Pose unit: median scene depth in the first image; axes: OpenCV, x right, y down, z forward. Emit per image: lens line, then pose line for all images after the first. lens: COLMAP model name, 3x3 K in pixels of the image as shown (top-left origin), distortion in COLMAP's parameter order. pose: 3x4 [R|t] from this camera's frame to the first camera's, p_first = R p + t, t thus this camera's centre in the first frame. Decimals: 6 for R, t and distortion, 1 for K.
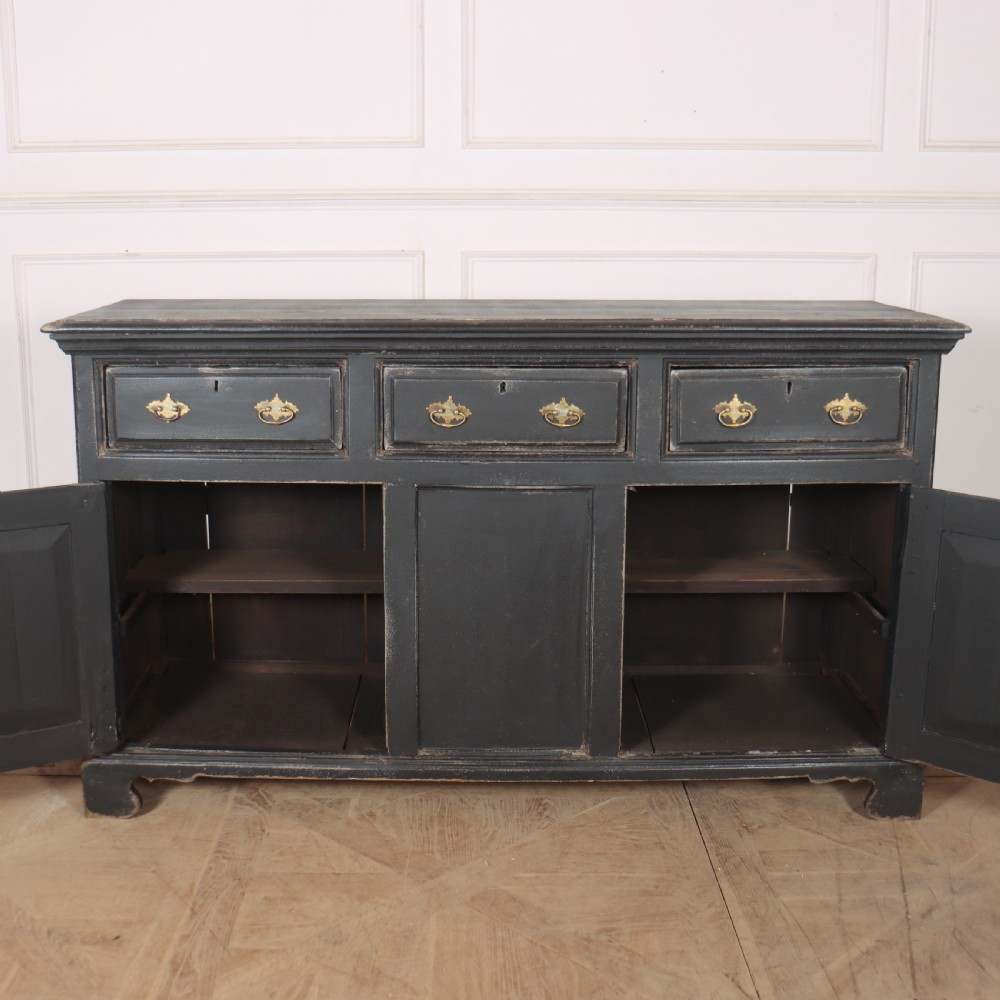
lens RADIAL K [[1402.9, 0, 461.7], [0, 1402.9, 533.0], [0, 0, 1]] dist [-0.144869, 0.000000]
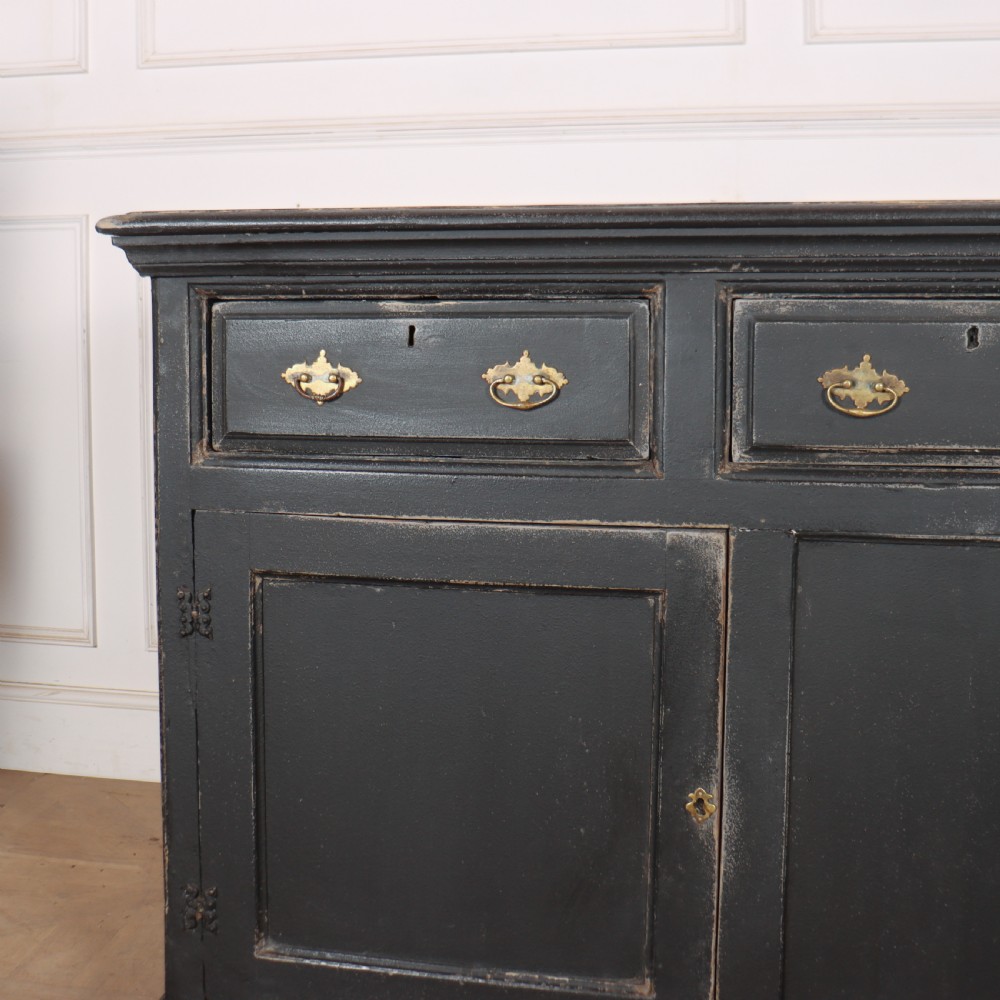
lens RADIAL K [[1402.9, 0, 408.2], [0, 1402.9, 420.4], [0, 0, 1]] dist [-0.144869, 0.000000]
pose [[0.980587, 0.007261, -0.195949, -0.071675], [-0.039894, 0.985801, -0.163112, 0.013345], [0.191983, 0.167763, 0.966953, 0.484006]]
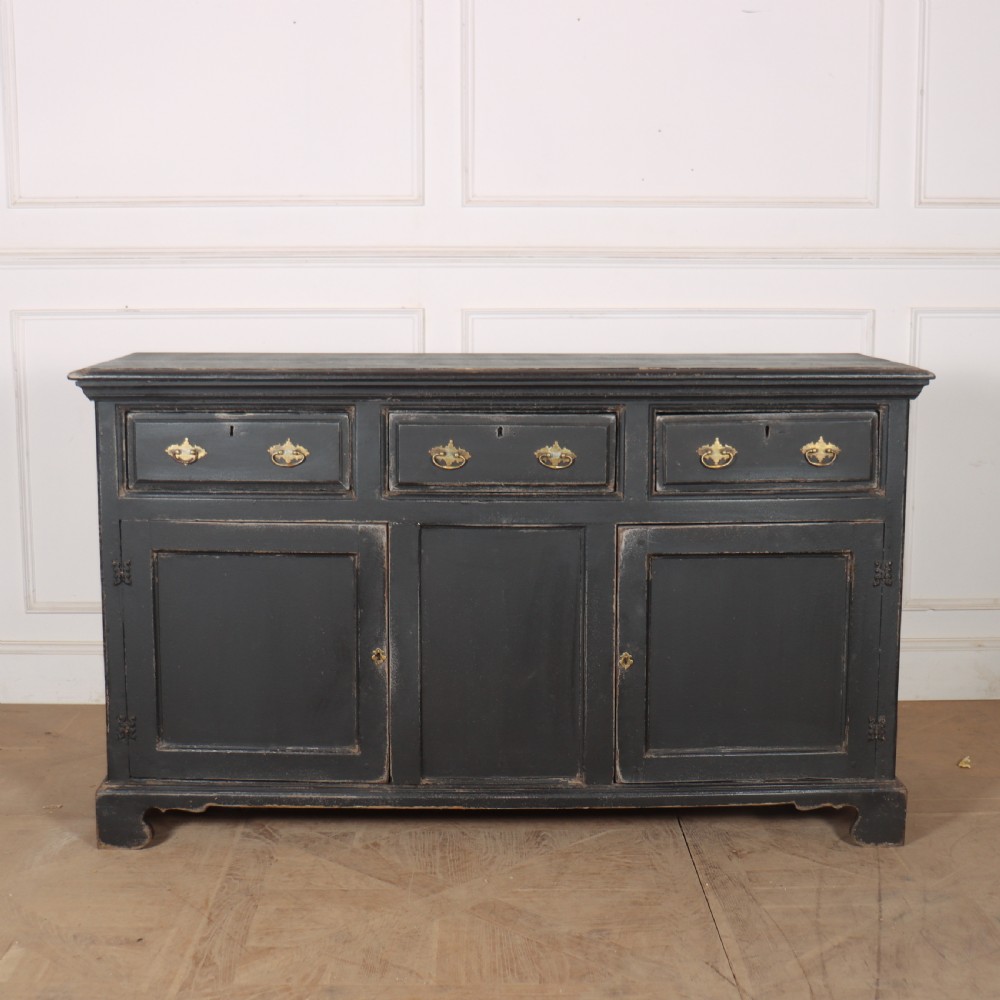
lens RADIAL K [[1760.3, 0, 508.9], [0, 1760.3, 581.8], [0, 0, 1]] dist [-0.134332, 0.000000]
pose [[0.999677, -0.002229, 0.025310, 0.001875], [0.003494, 0.998740, -0.050060, 0.077241], [-0.025166, 0.050132, 0.998425, -0.335982]]
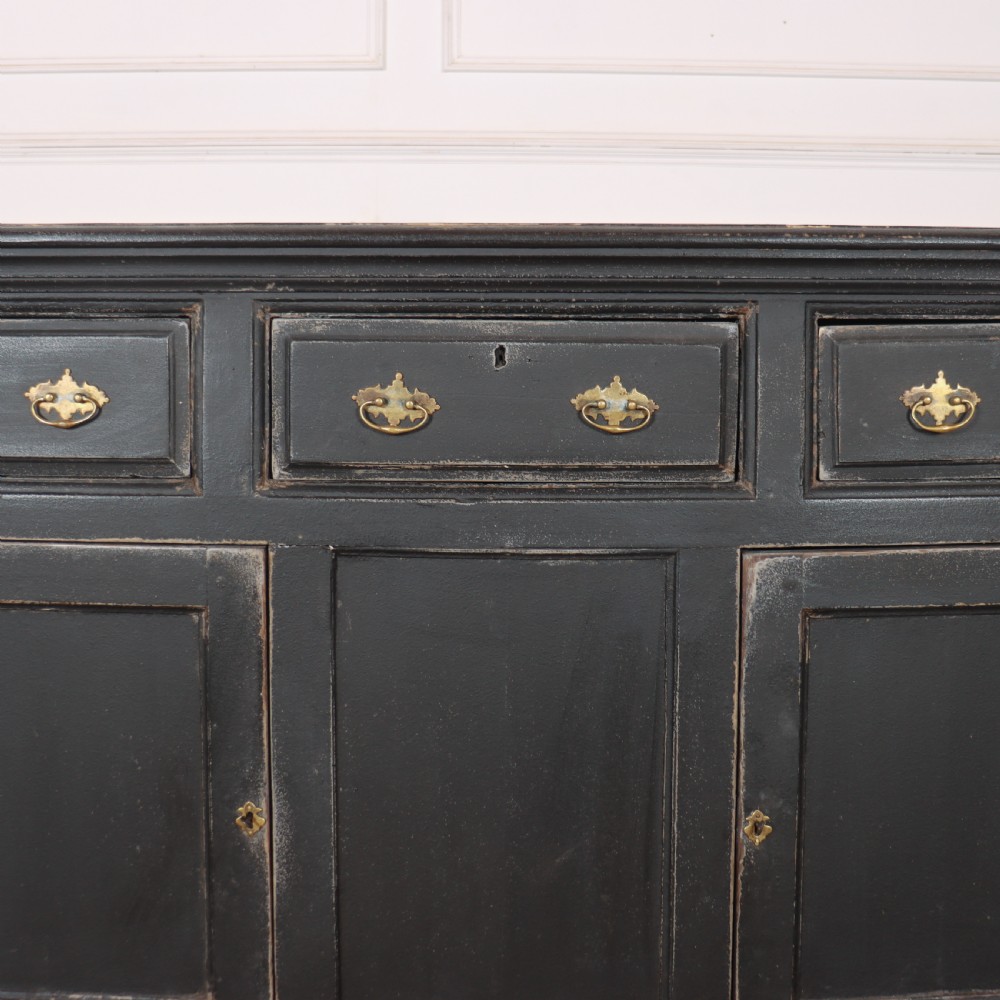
lens RADIAL K [[1402.9, 0, 509.2], [0, 1402.9, 443.9], [0, 0, 1]] dist [-0.144869, 0.000000]
pose [[0.999570, 0.002135, 0.029244, 0.017385], [0.002793, 0.985877, -0.167445, 0.014719], [-0.029189, 0.167455, 0.985448, 0.486257]]
